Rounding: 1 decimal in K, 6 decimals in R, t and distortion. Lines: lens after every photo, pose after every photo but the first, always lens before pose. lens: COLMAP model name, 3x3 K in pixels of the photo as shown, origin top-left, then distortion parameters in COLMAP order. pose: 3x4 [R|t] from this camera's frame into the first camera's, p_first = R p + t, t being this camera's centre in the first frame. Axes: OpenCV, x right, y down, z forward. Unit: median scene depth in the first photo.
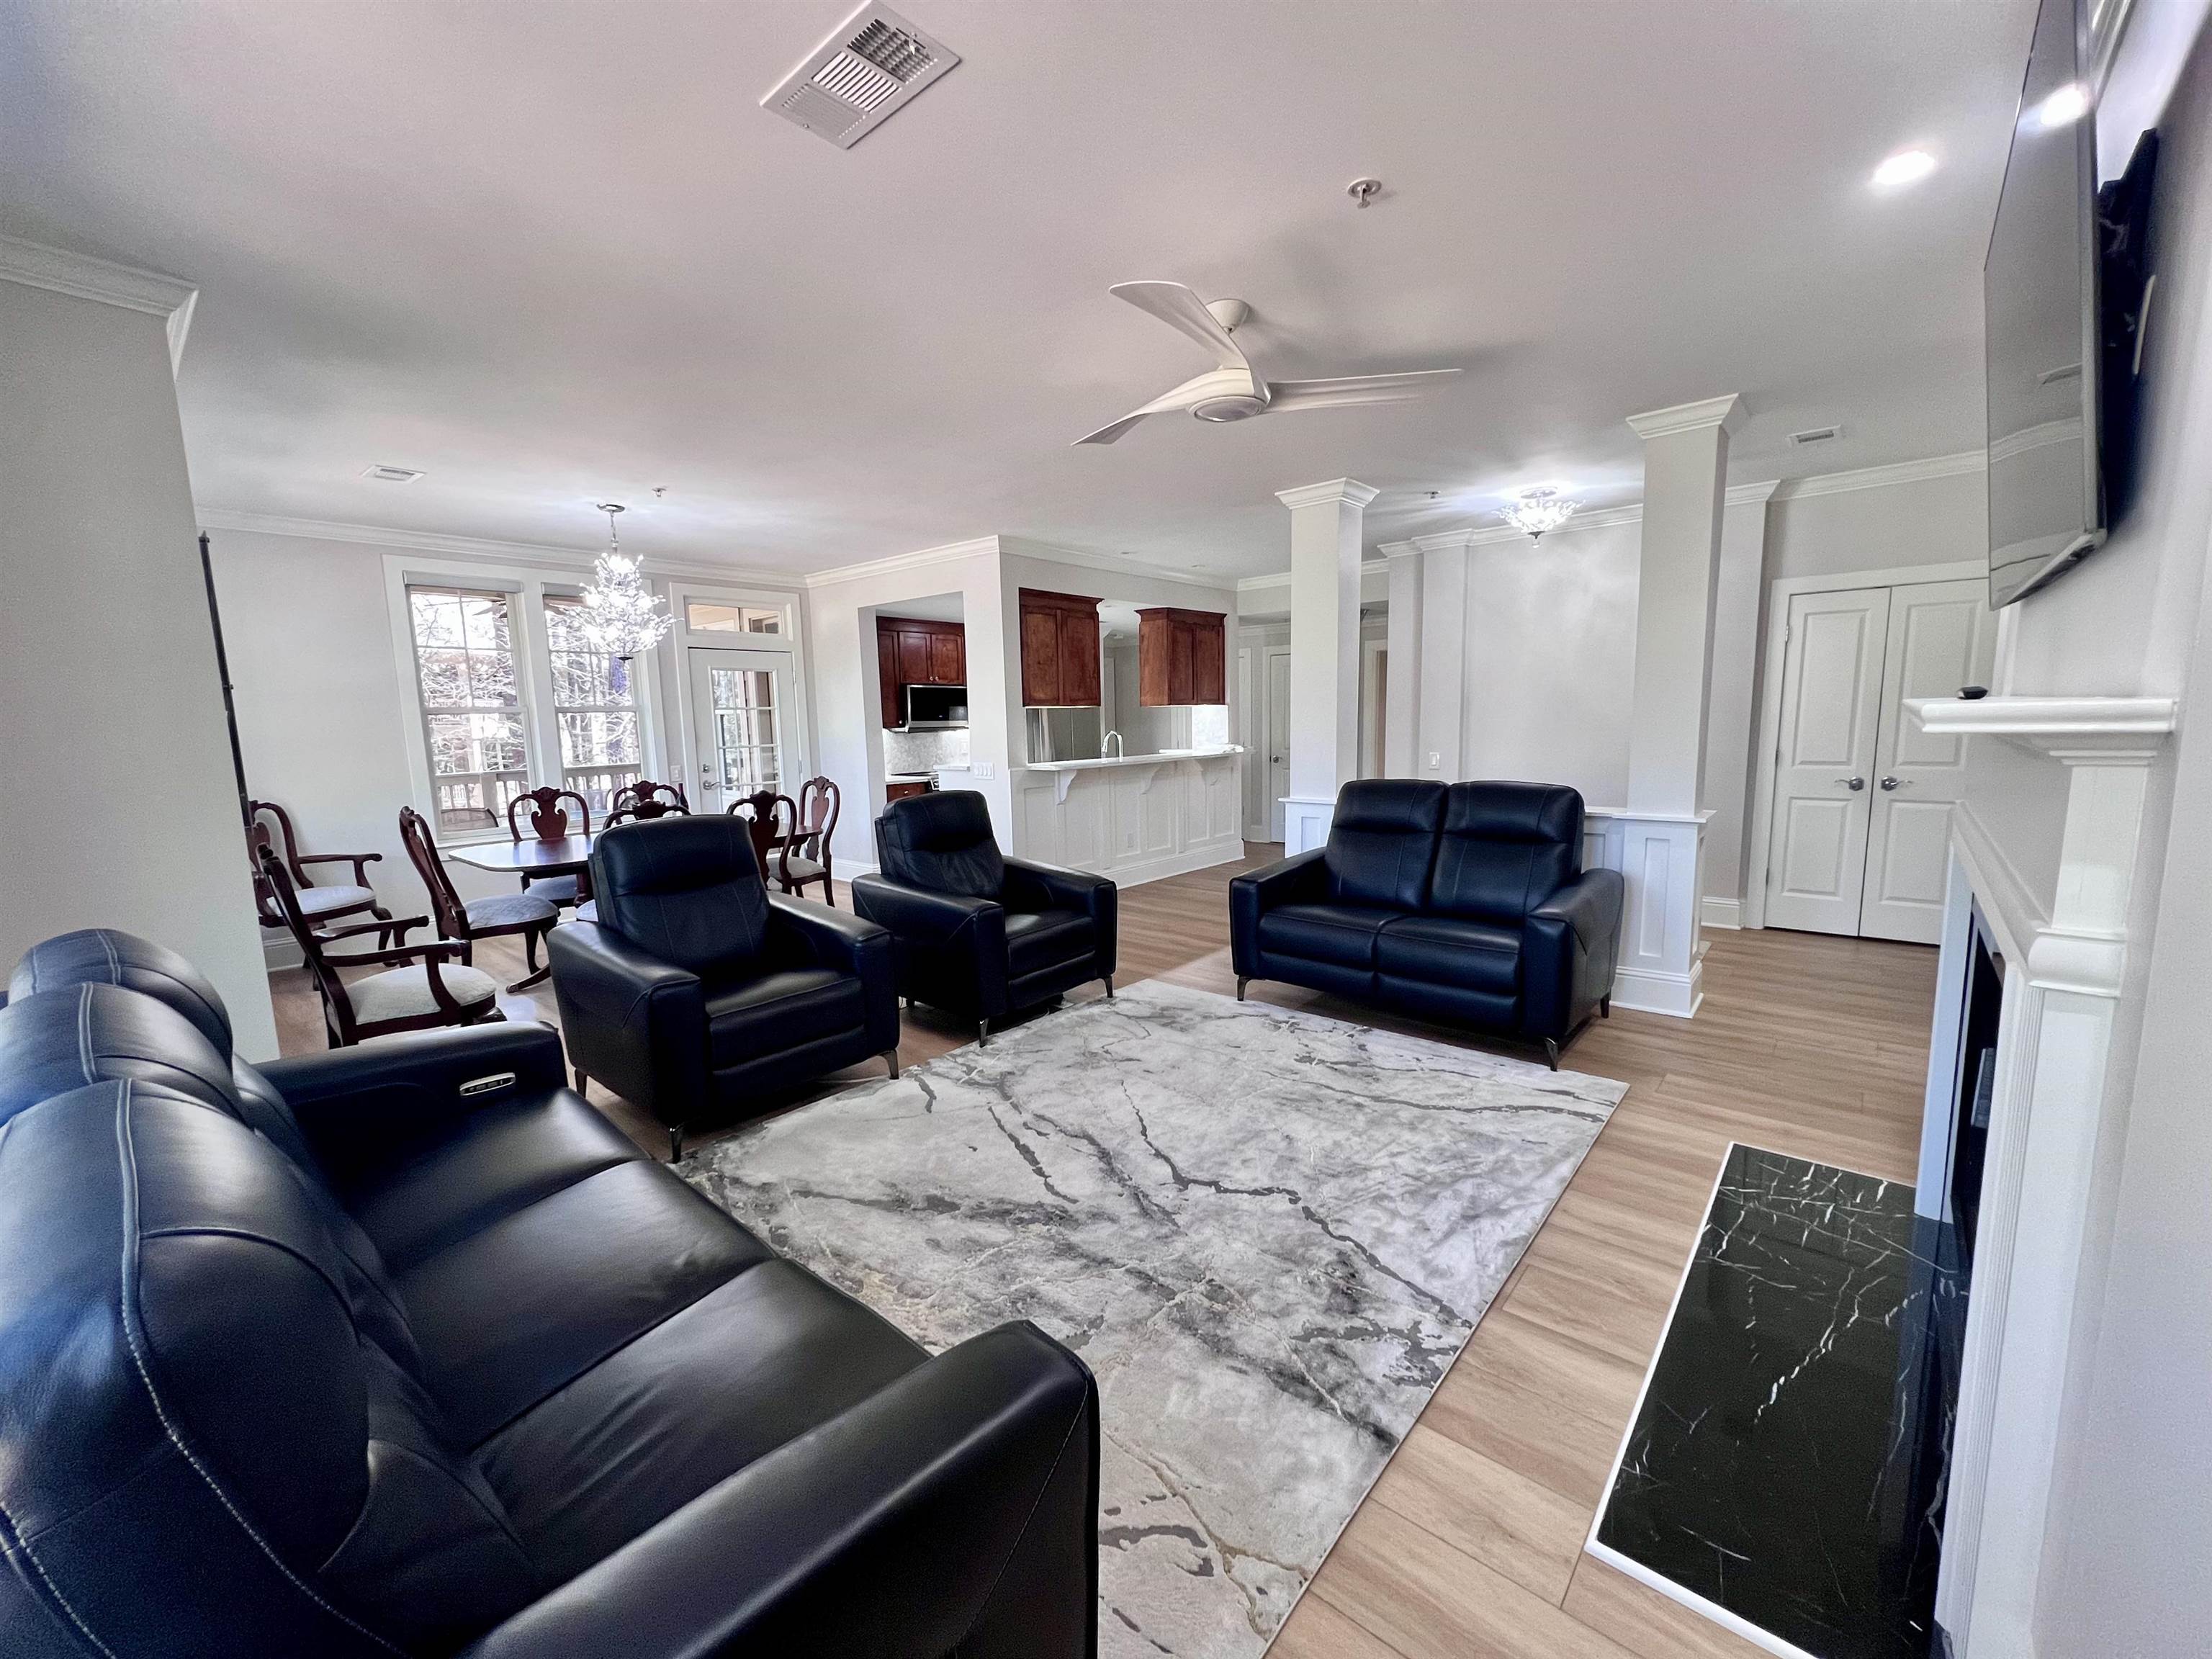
lens RADIAL K [[888.7, 0, 1109.6], [0, 888.7, 825.4], [0, 0, 1]] dist [0.000981, 0.000091]
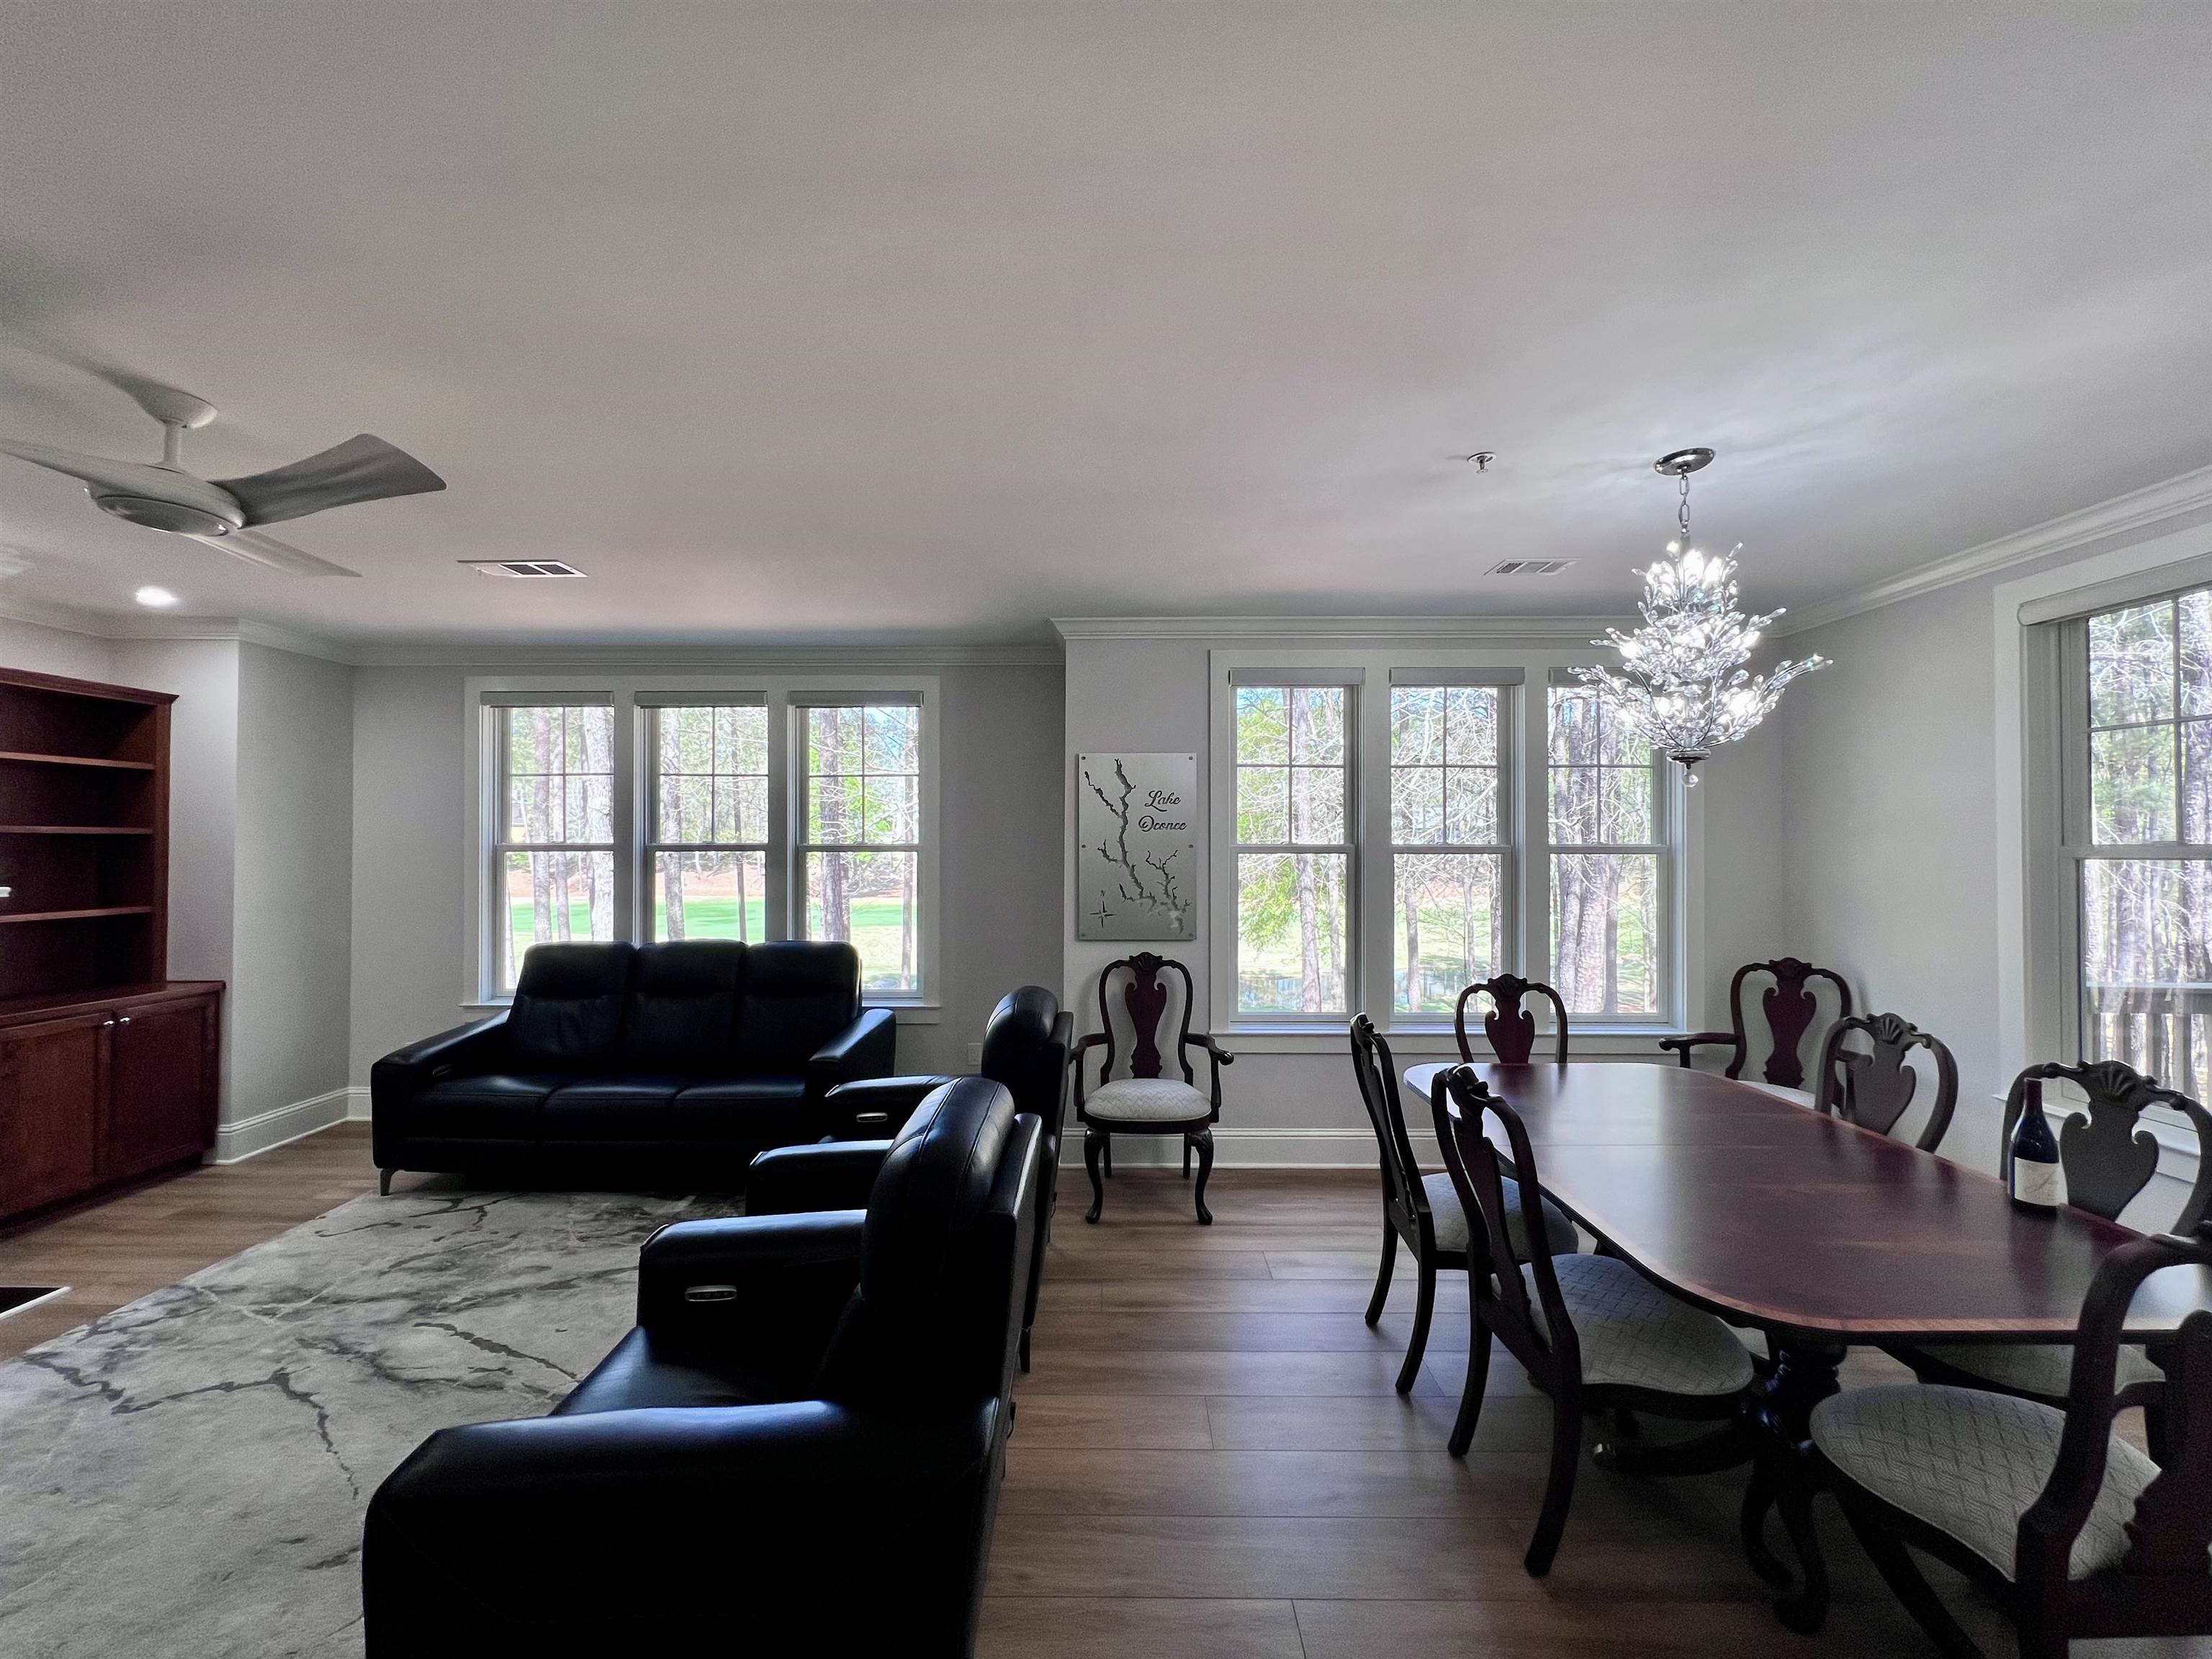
lens RADIAL K [[887.3, 0, 1107.2], [0, 887.3, 833.9], [0, 0, 1]] dist [0.000023, 0.000324]
pose [[-0.760542, 0.011294, -0.649191, 0.012189], [-0.065253, 0.993457, 0.093729, -0.251394], [0.646002, 0.113647, -0.754828, 1.705807]]
